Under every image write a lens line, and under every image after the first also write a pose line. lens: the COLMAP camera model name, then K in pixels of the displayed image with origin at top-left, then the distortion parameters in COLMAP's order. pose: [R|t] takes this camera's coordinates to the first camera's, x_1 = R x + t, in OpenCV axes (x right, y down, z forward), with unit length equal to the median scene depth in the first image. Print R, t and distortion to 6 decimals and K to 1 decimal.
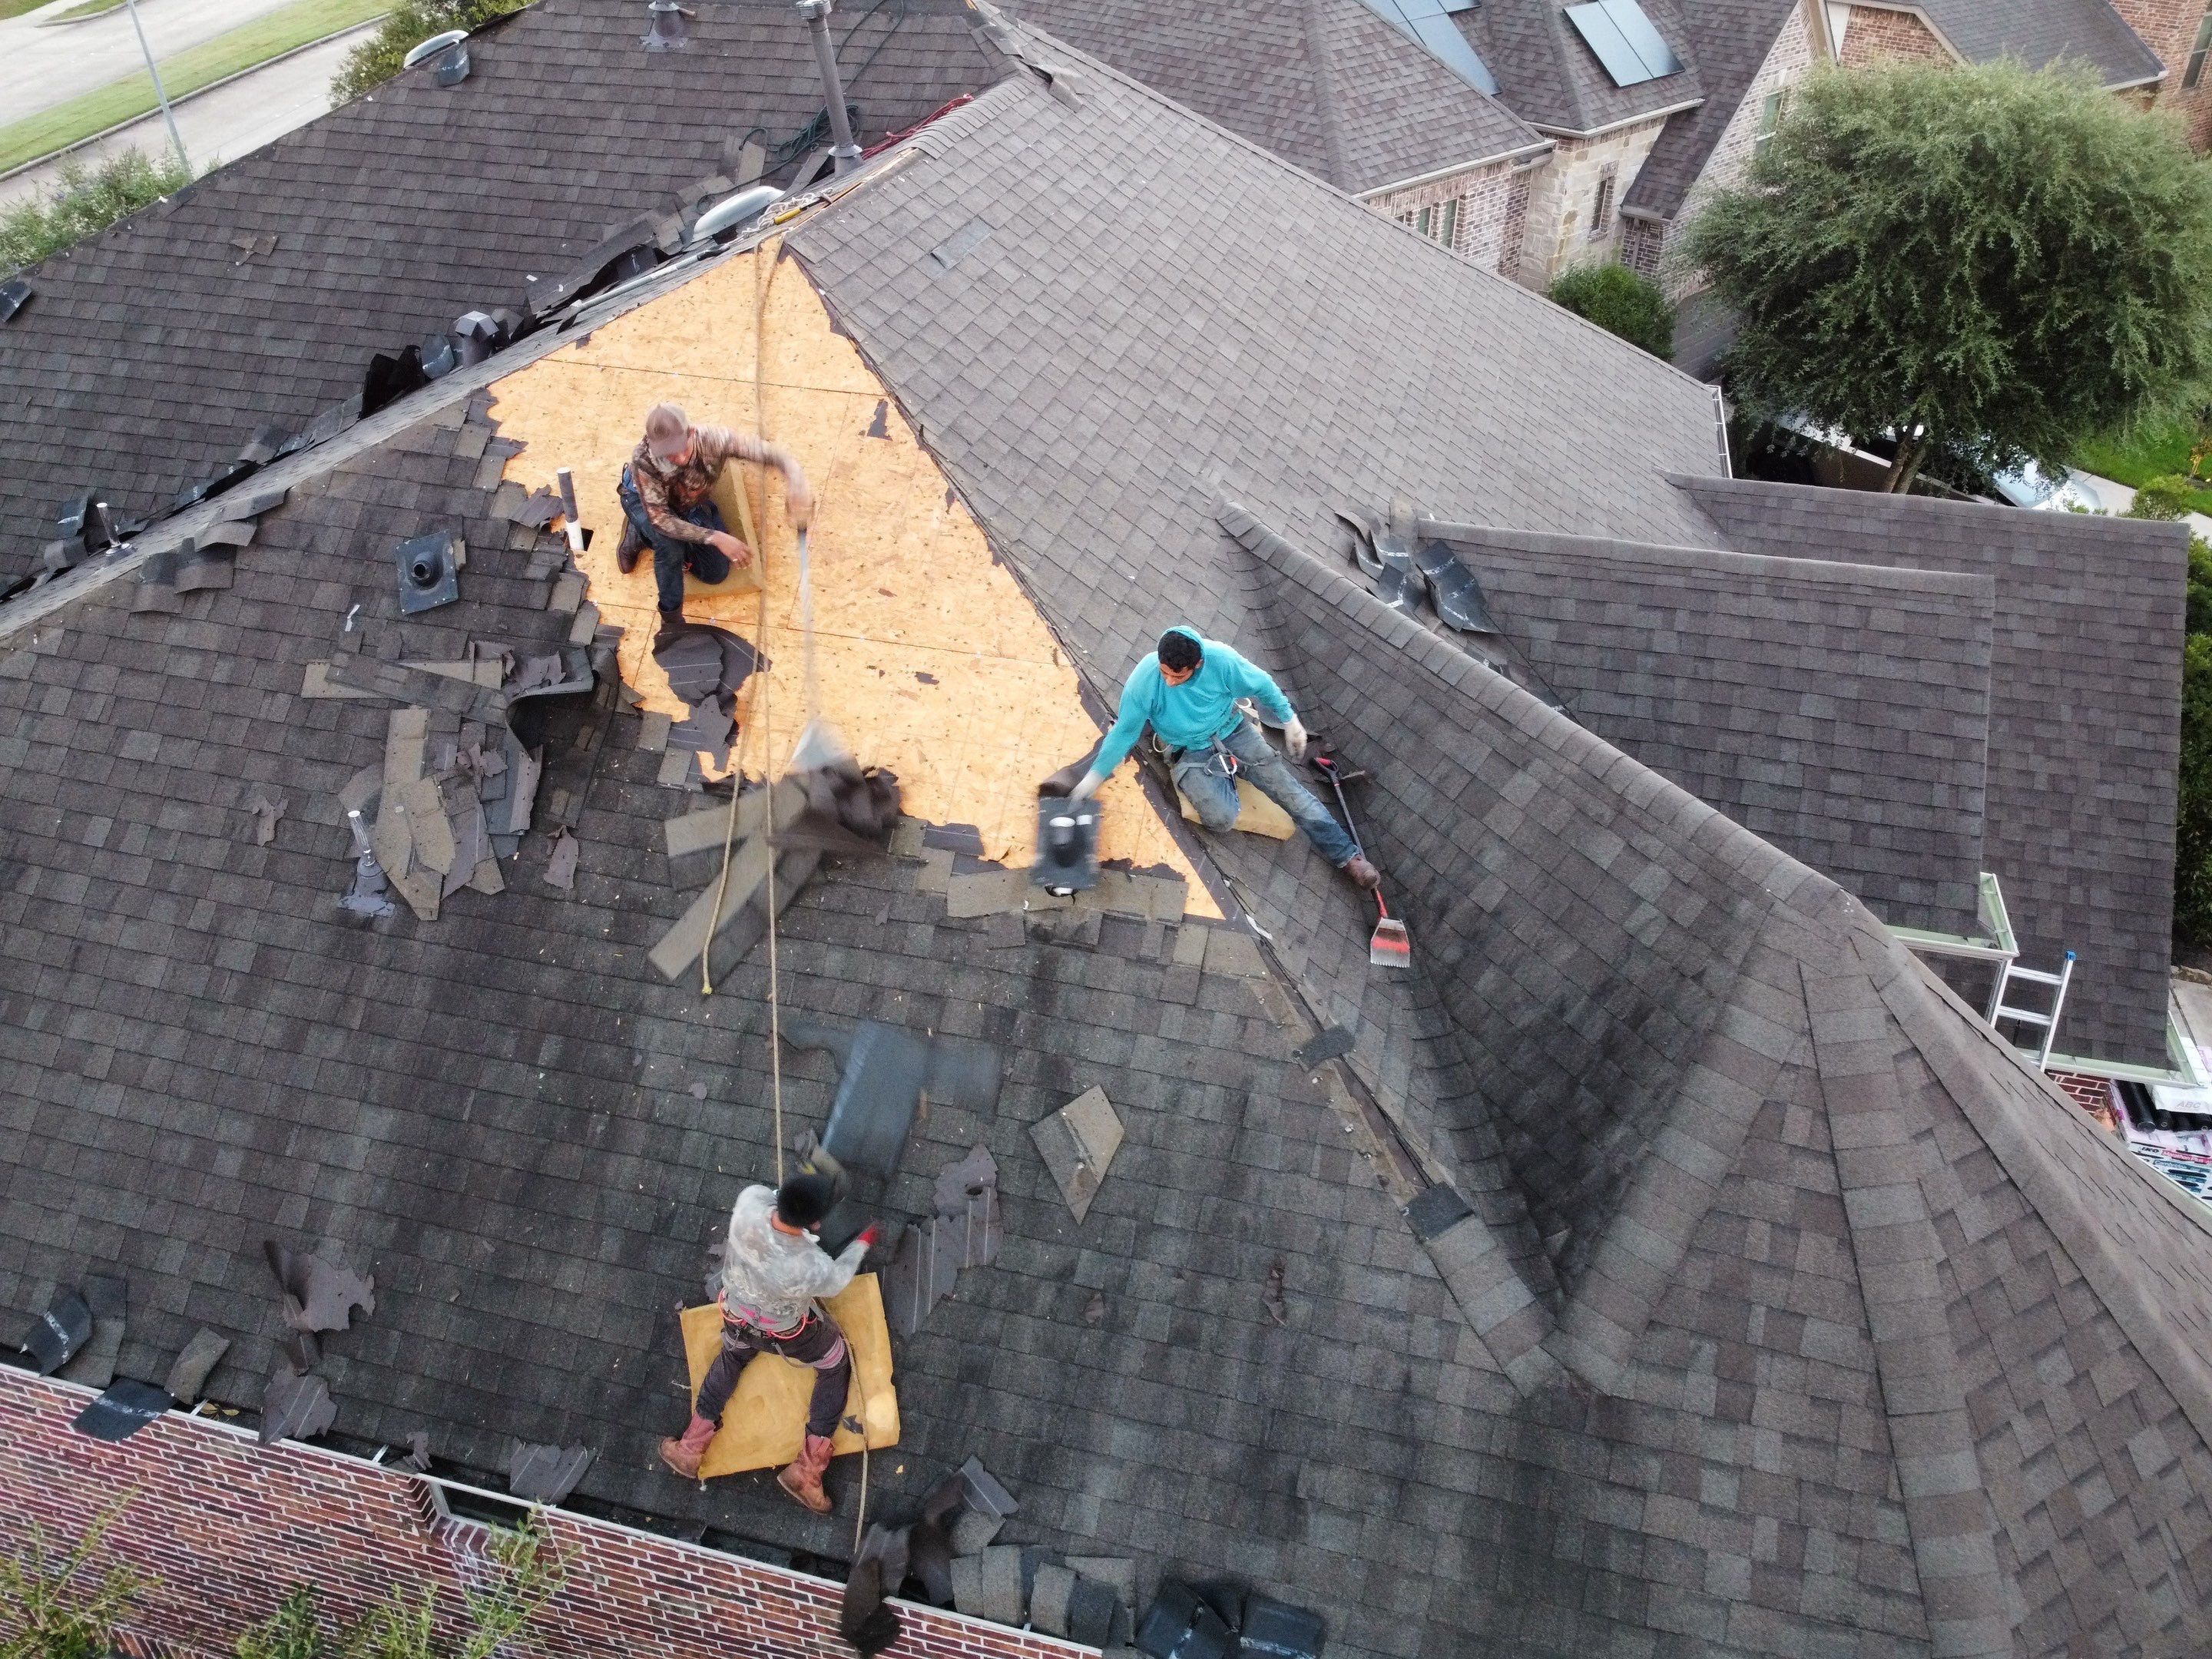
lens RADIAL K [[1666.5, 0, 1099.3], [0, 1666.5, 816.9], [0, 0, 1]] dist [0.010155, -0.014492]
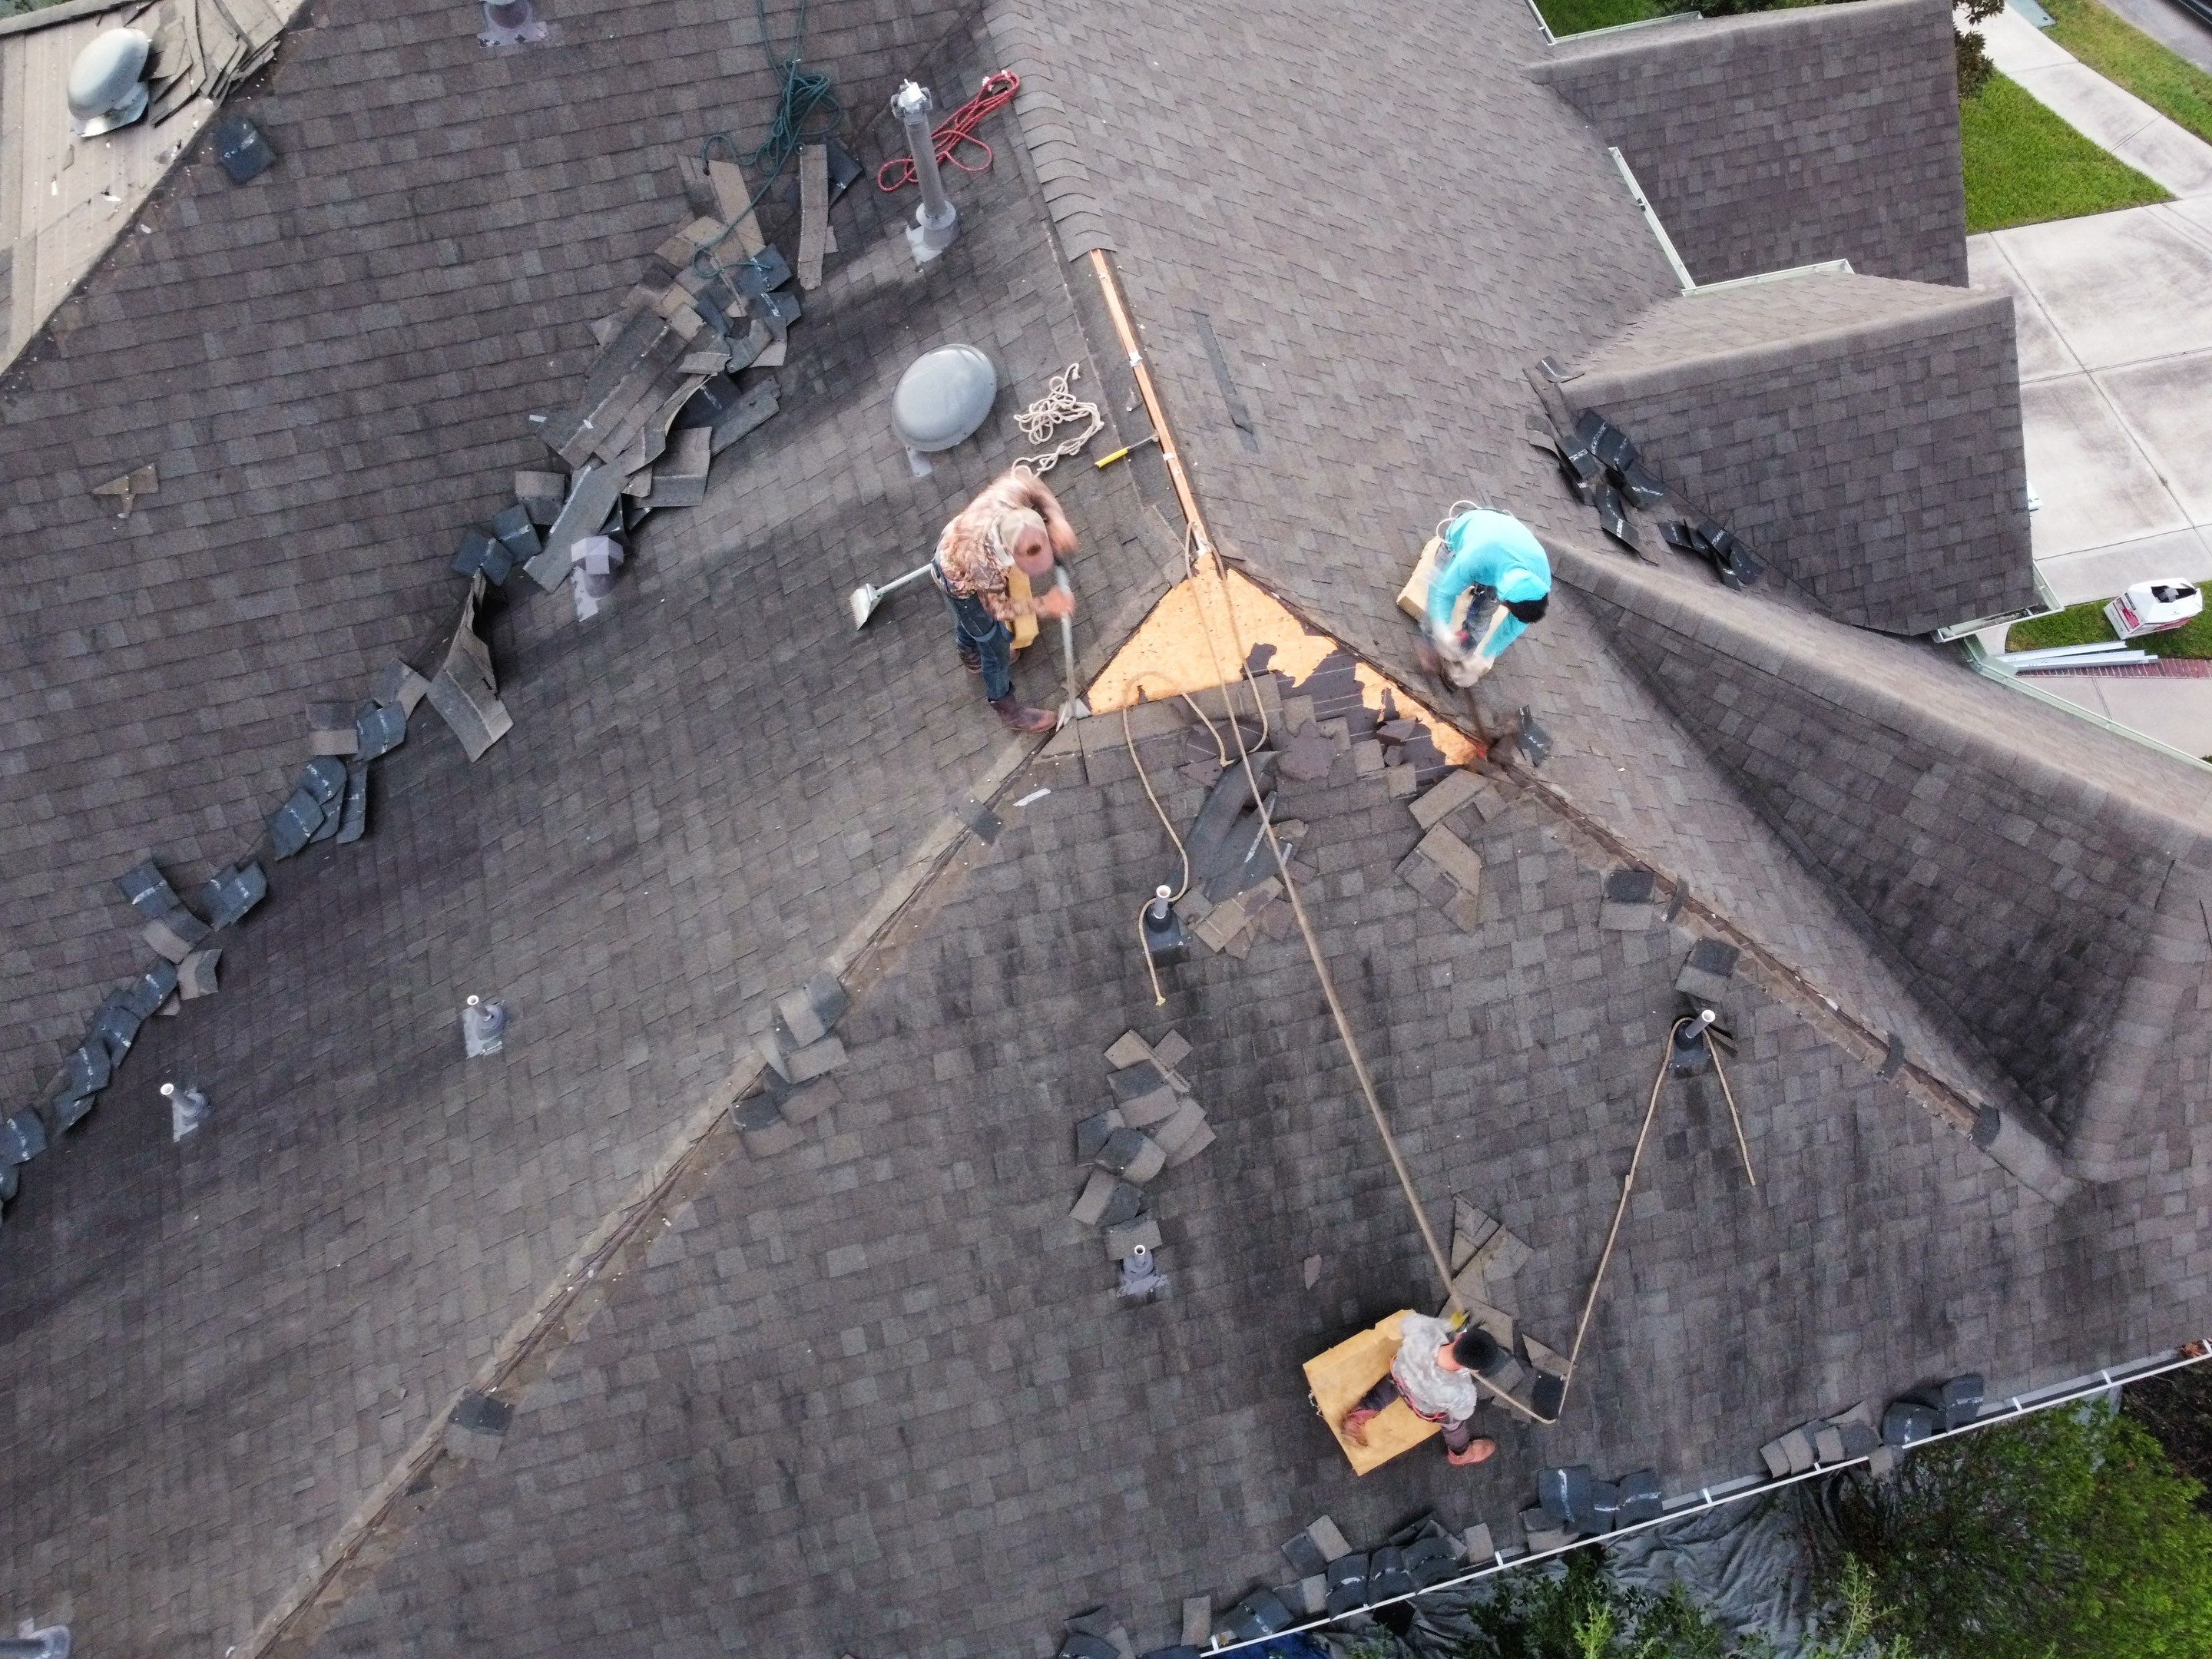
lens RADIAL K [[1666.5, 0, 1098.5], [0, 1666.5, 807.6], [0, 0, 1]] dist [0.010155, -0.014492]
pose [[0.869315, -0.436782, 0.231328, -0.653040], [0.271372, 0.812969, 0.515208, -0.903878], [-0.413096, -0.385102, 0.825256, 0.214904]]
